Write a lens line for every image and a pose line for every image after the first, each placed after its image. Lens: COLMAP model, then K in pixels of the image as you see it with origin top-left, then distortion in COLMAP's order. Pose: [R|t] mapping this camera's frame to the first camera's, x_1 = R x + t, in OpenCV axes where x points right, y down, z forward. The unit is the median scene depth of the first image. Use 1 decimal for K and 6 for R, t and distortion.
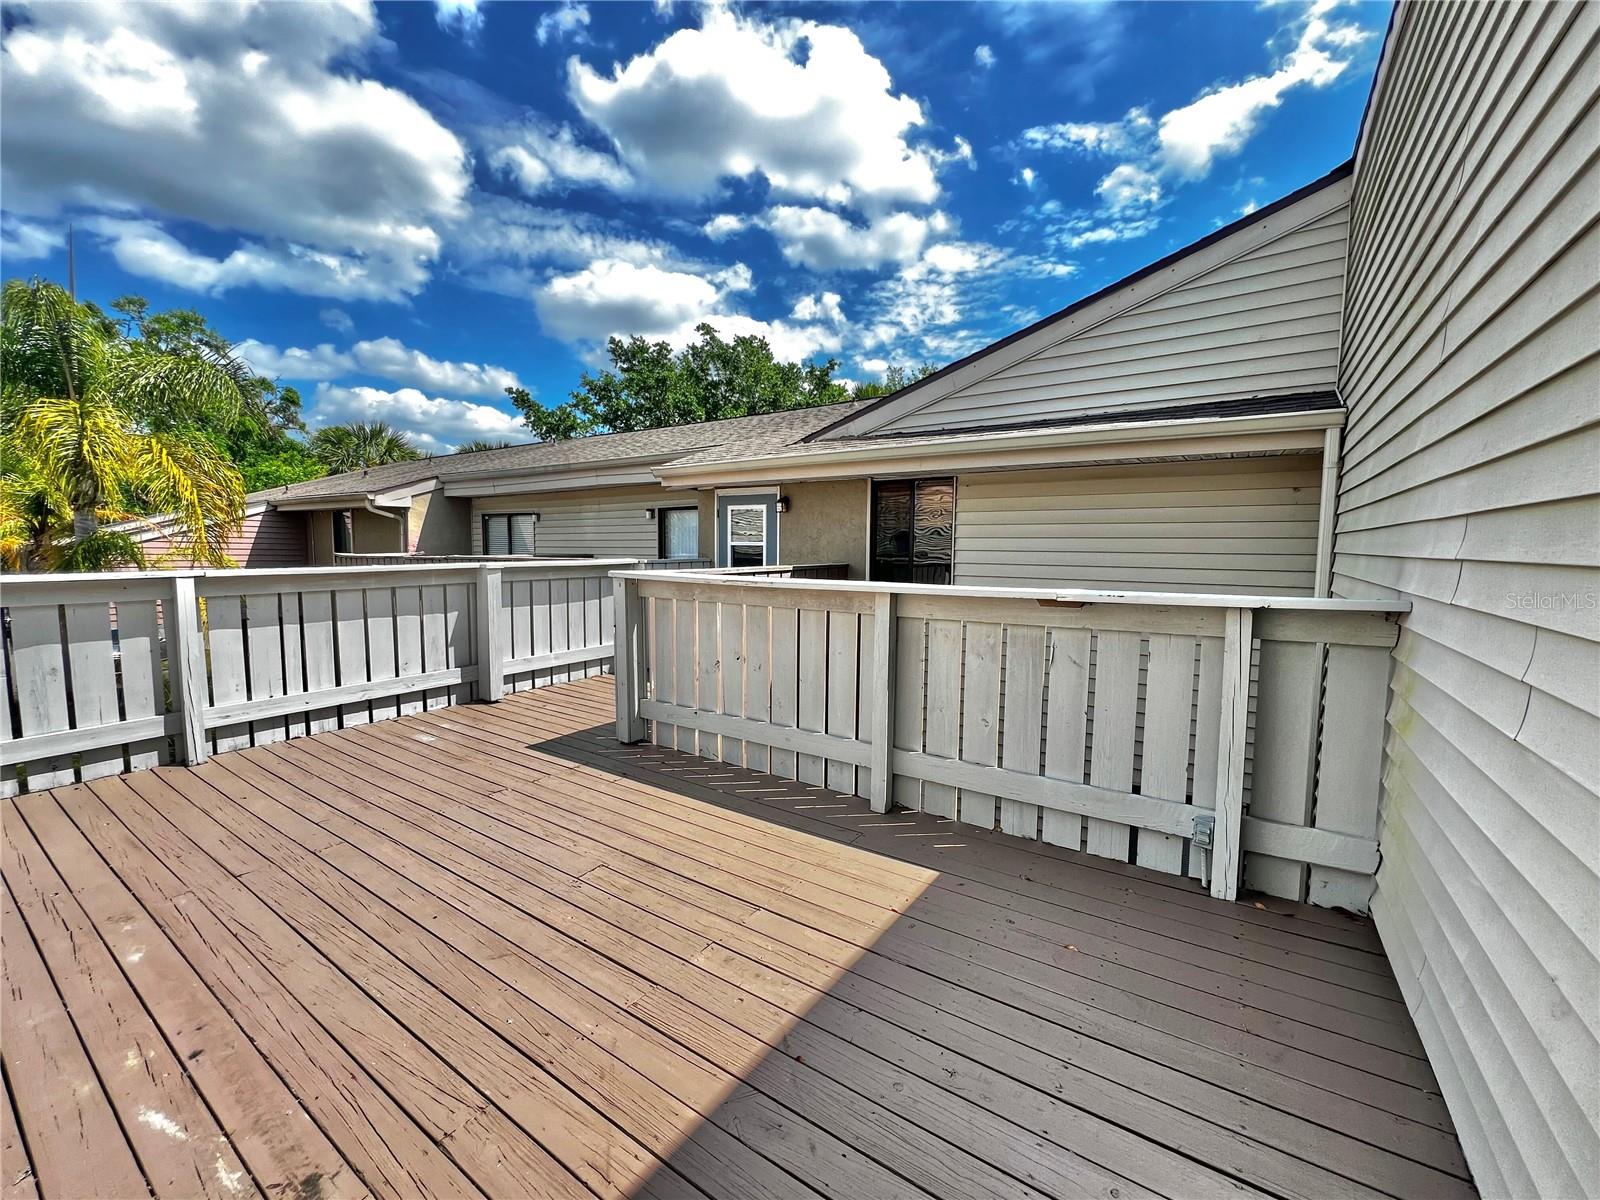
lens RADIAL K [[642.7, 0, 801.8], [0, 642.7, 599.3], [0, 0, 1]] dist [-0.000764, 0.000261]
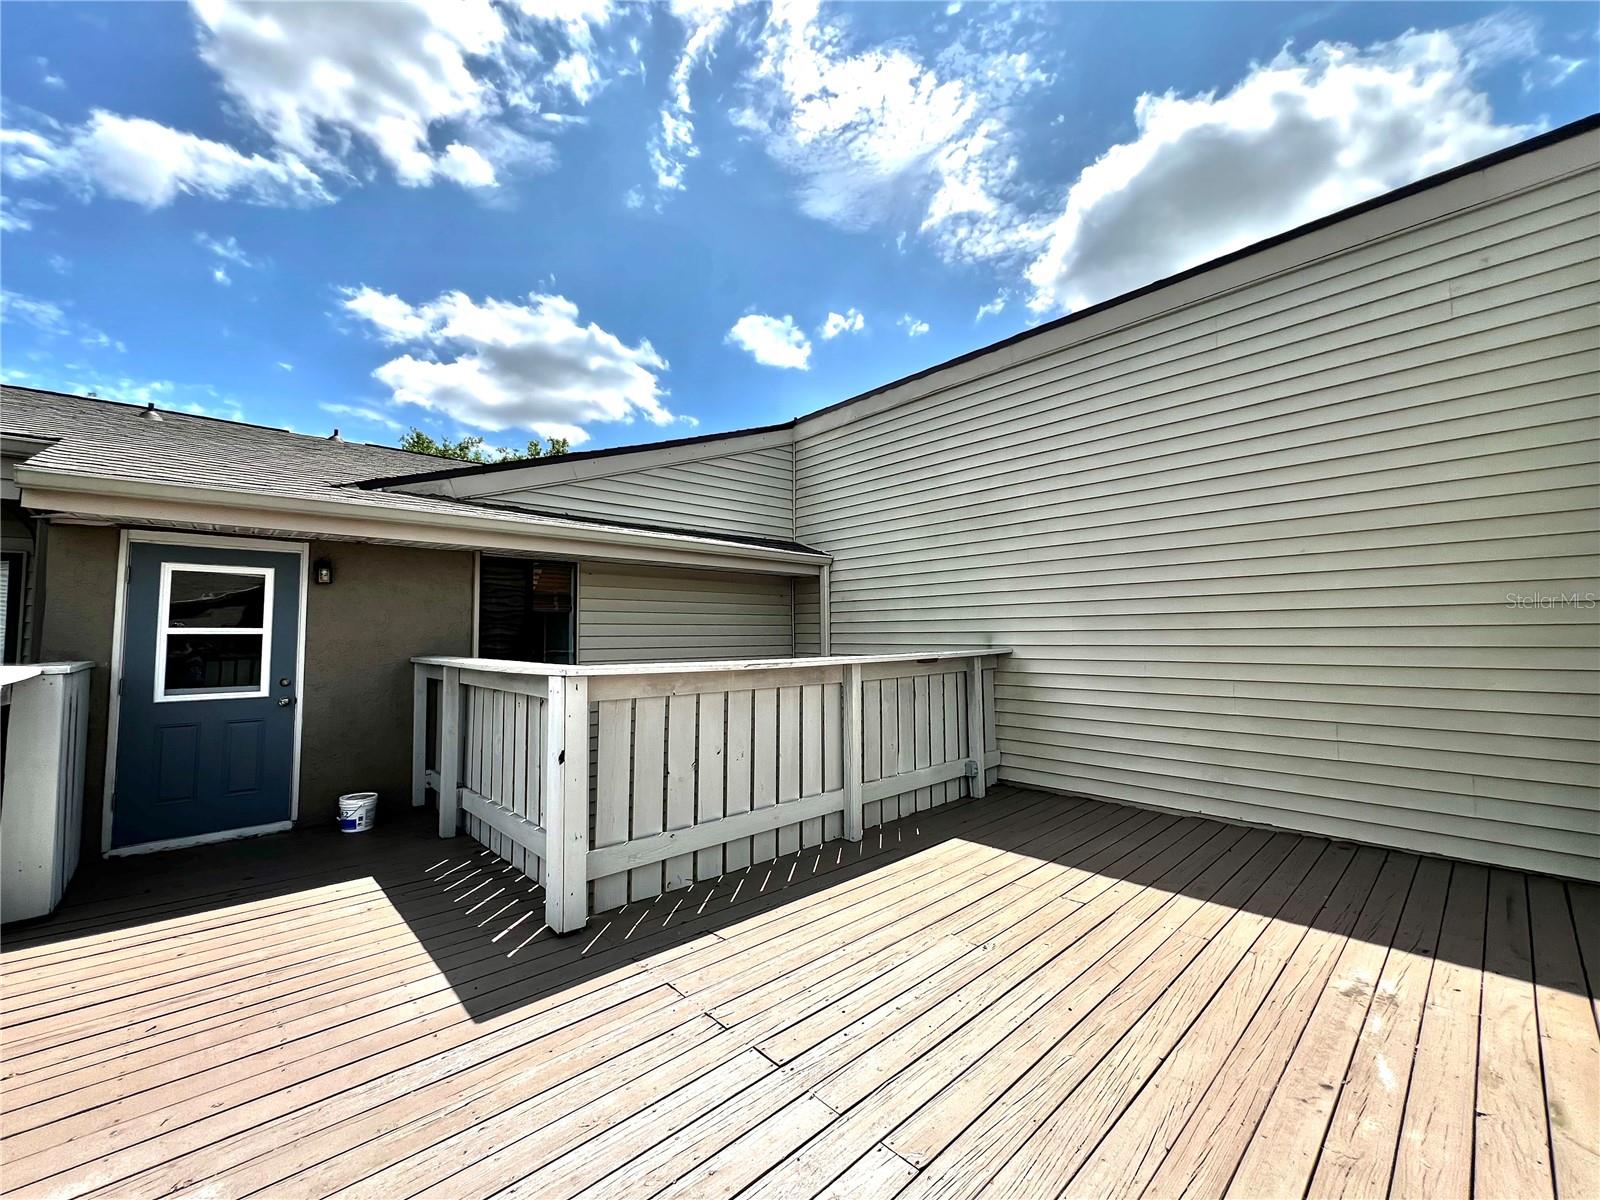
lens RADIAL K [[642.7, 0, 801.6], [0, 642.7, 599.1], [0, 0, 1]] dist [-0.000764, 0.000261]
pose [[0.227512, 0.046848, 0.972648, -1.198758], [0.092907, 0.993241, -0.069572, -0.060157], [-0.969333, 0.106194, 0.221621, 0.821142]]
